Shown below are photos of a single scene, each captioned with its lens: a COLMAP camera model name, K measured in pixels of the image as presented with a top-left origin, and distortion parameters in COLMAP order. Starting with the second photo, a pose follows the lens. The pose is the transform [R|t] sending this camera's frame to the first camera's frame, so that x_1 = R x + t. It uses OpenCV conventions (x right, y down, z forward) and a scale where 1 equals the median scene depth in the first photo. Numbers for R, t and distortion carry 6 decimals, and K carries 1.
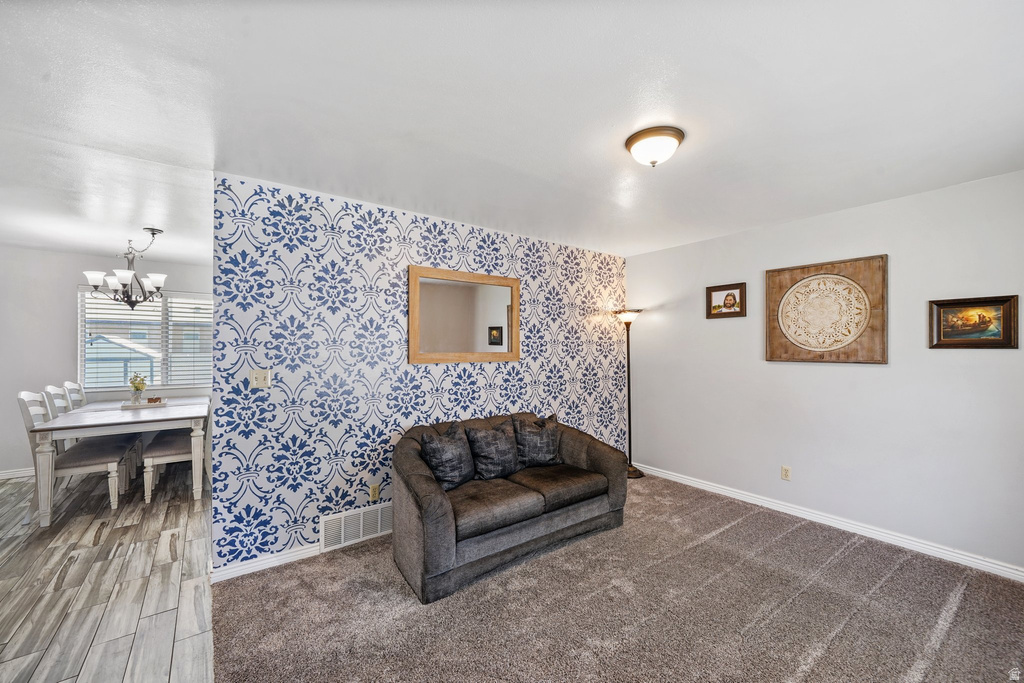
lens RADIAL K [[406.4, 0, 515.9], [0, 406.4, 344.6], [0, 0, 1]] dist [-0.009221, 0.002524]
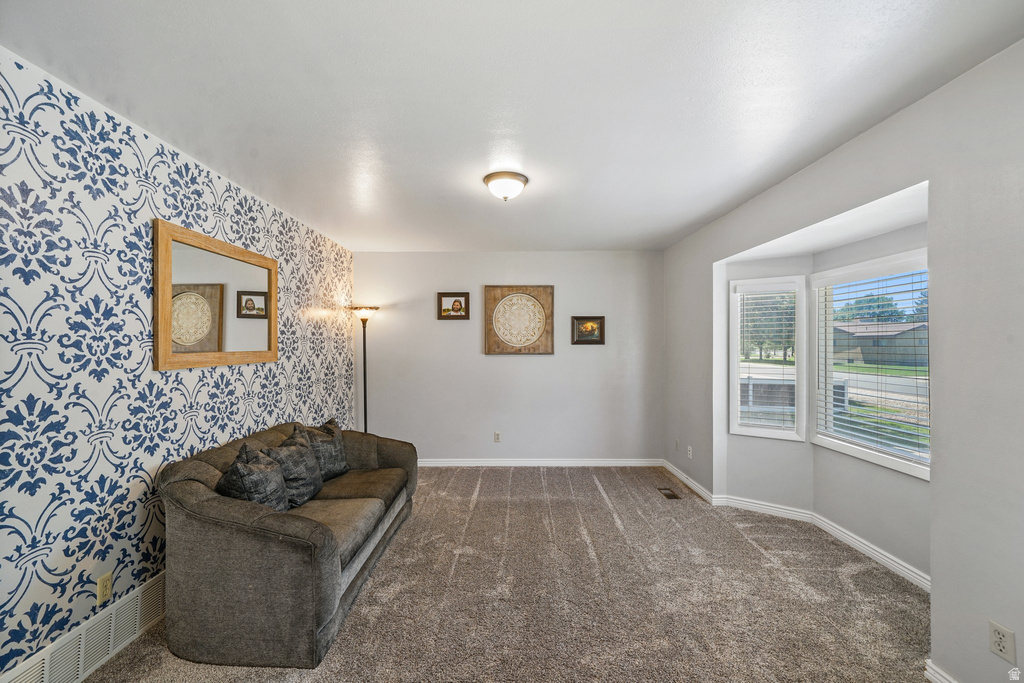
lens RADIAL K [[406.4, 0, 529.0], [0, 406.4, 342.2], [0, 0, 1]] dist [-0.009221, 0.002524]
pose [[0.587462, 0.001449, 0.809251, -0.433209], [-0.002831, 0.999996, 0.000265, 0.000032], [-0.809247, -0.002447, 0.587464, 0.136423]]
